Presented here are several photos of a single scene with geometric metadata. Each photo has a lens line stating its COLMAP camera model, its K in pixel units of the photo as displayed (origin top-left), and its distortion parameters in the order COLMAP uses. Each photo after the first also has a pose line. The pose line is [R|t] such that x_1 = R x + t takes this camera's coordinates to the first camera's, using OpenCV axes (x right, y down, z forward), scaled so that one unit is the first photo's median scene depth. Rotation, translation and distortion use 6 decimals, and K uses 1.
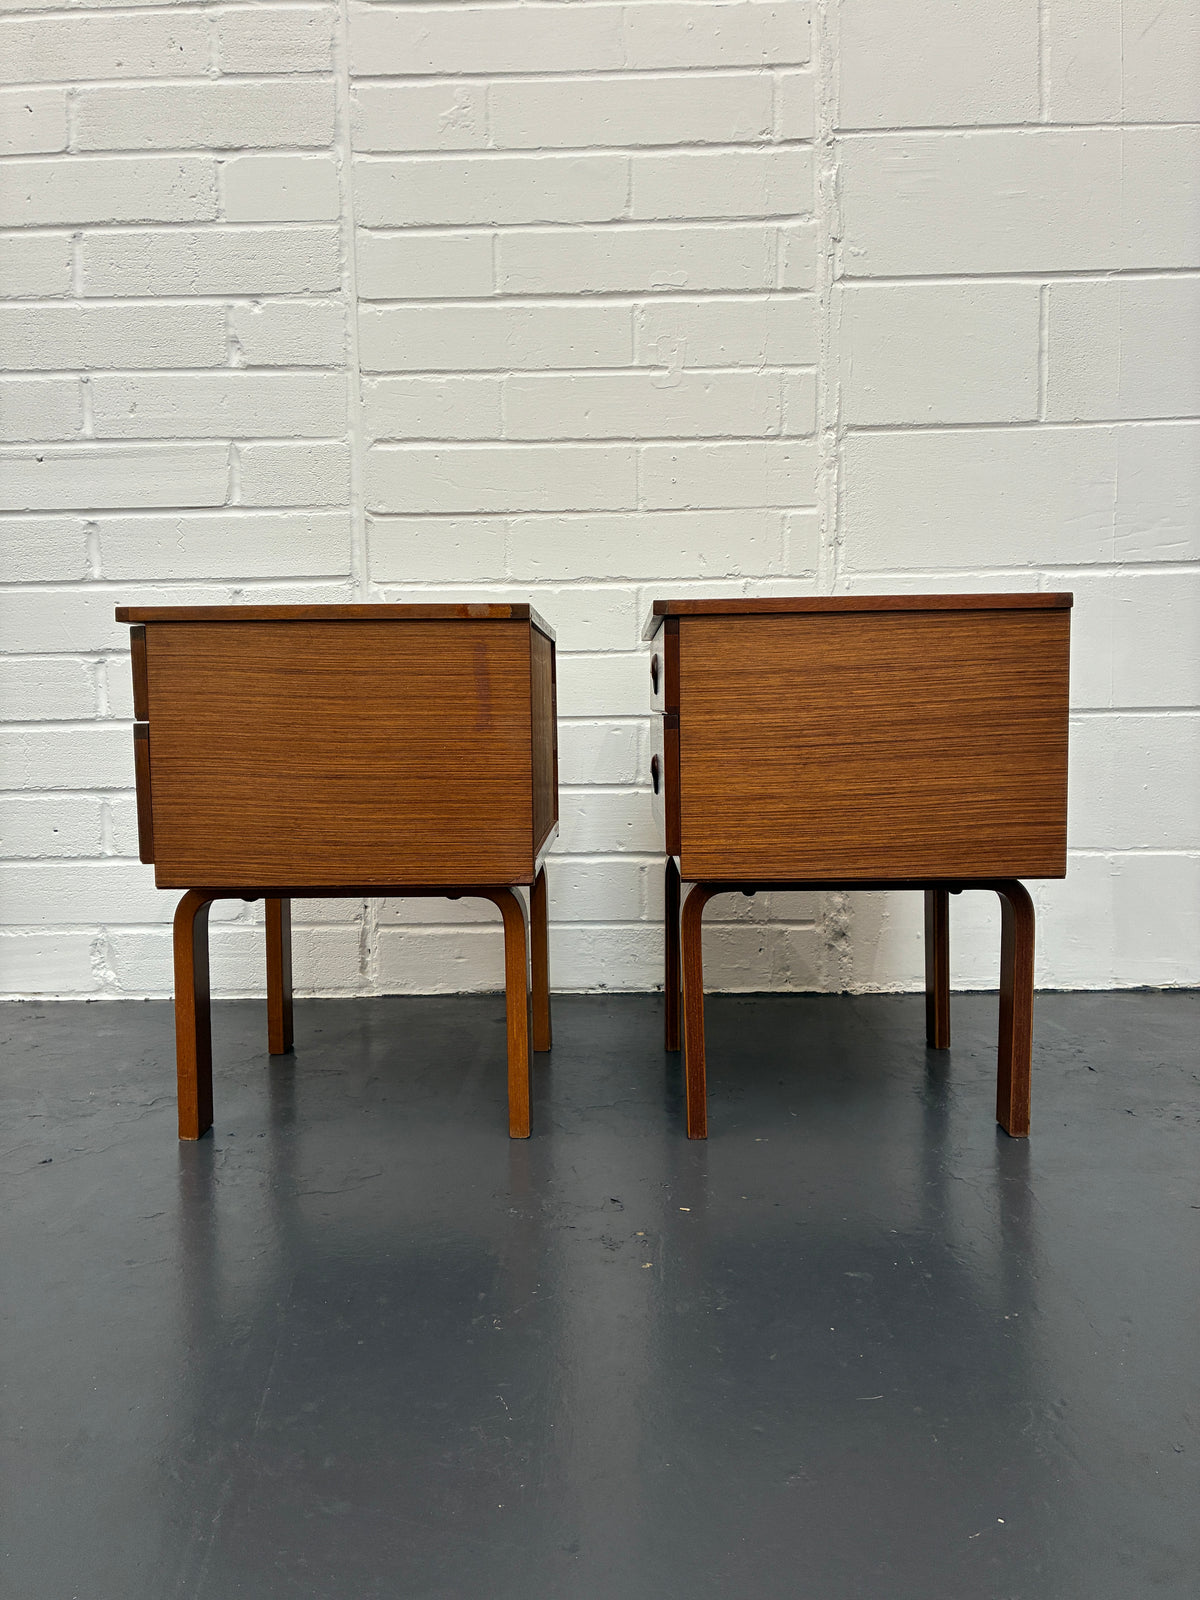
lens RADIAL K [[1244.2, 0, 597.1], [0, 1244.2, 792.3], [0, 0, 1]] dist [0.031042, -0.028246]
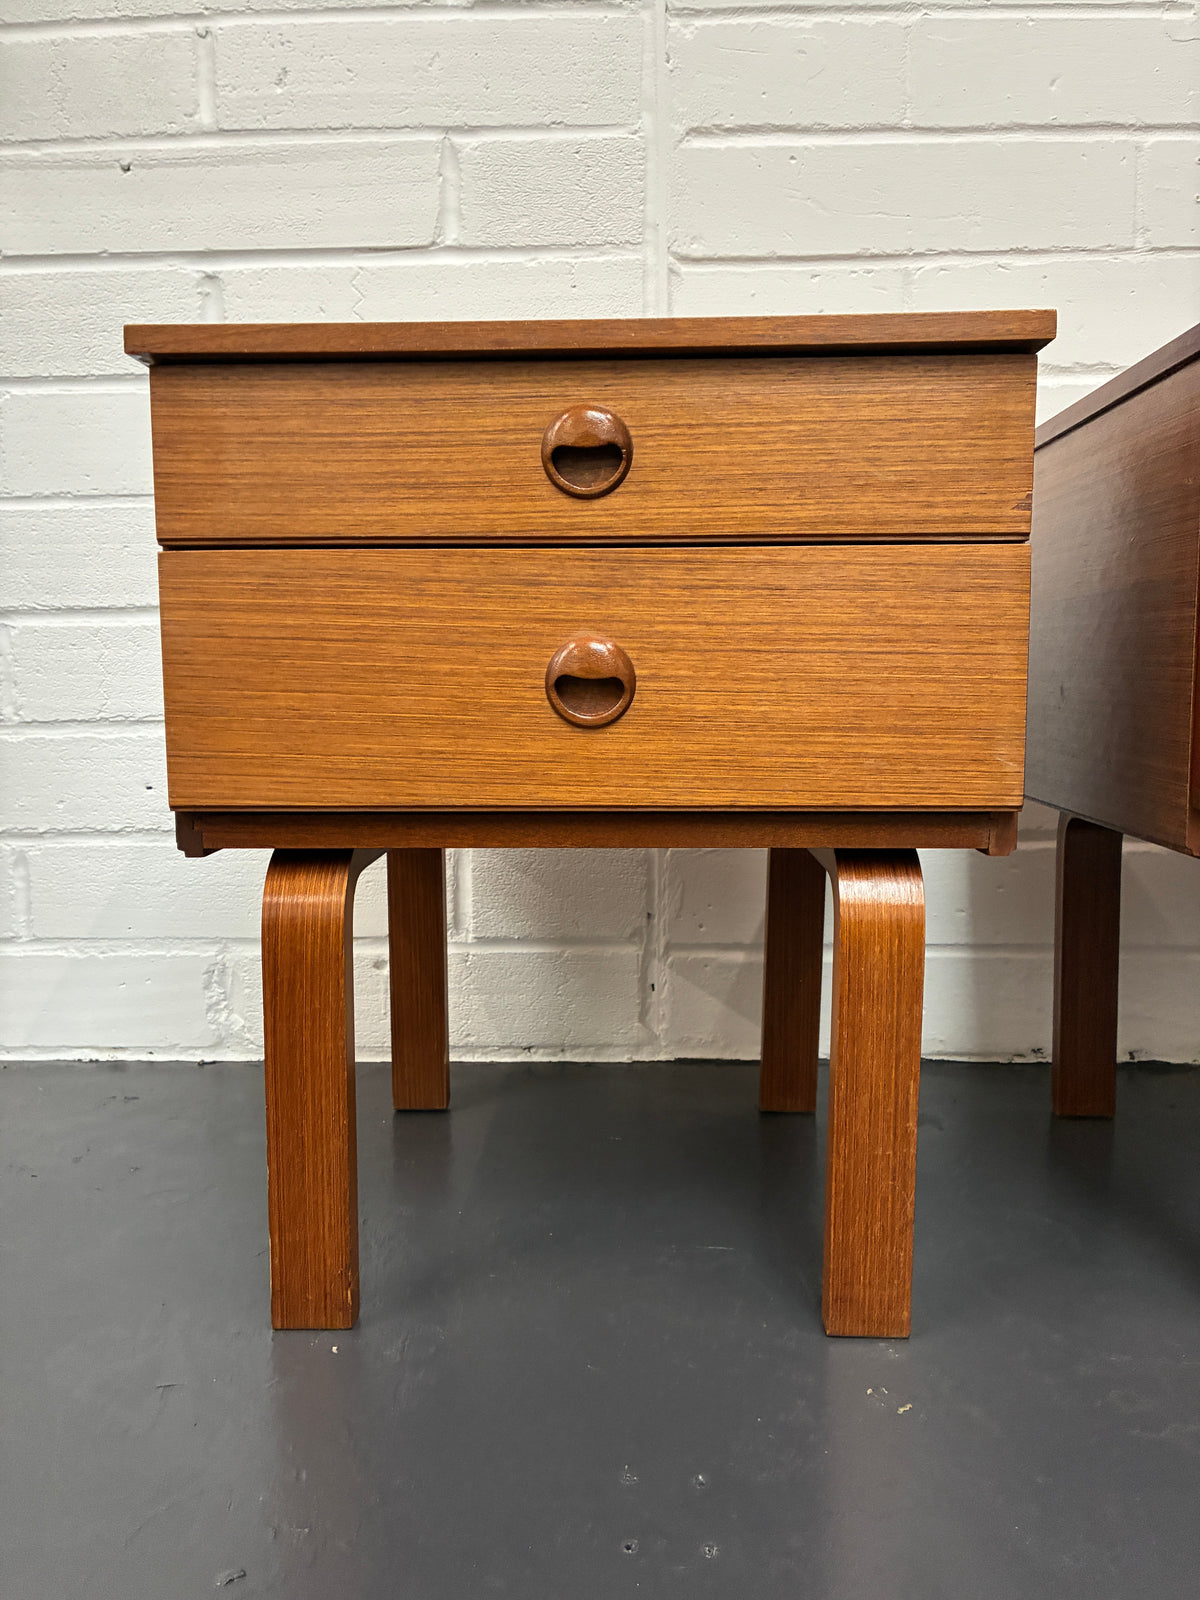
lens RADIAL K [[1256.7, 0, 572.6], [0, 1256.7, 794.6], [0, 0, 1]] dist [0.052030, -0.077621]
pose [[0.999819, 0.007405, -0.017510, -0.220773], [-0.006951, 0.999641, 0.025871, 0.016934], [0.017695, -0.025745, 0.999512, 0.393811]]
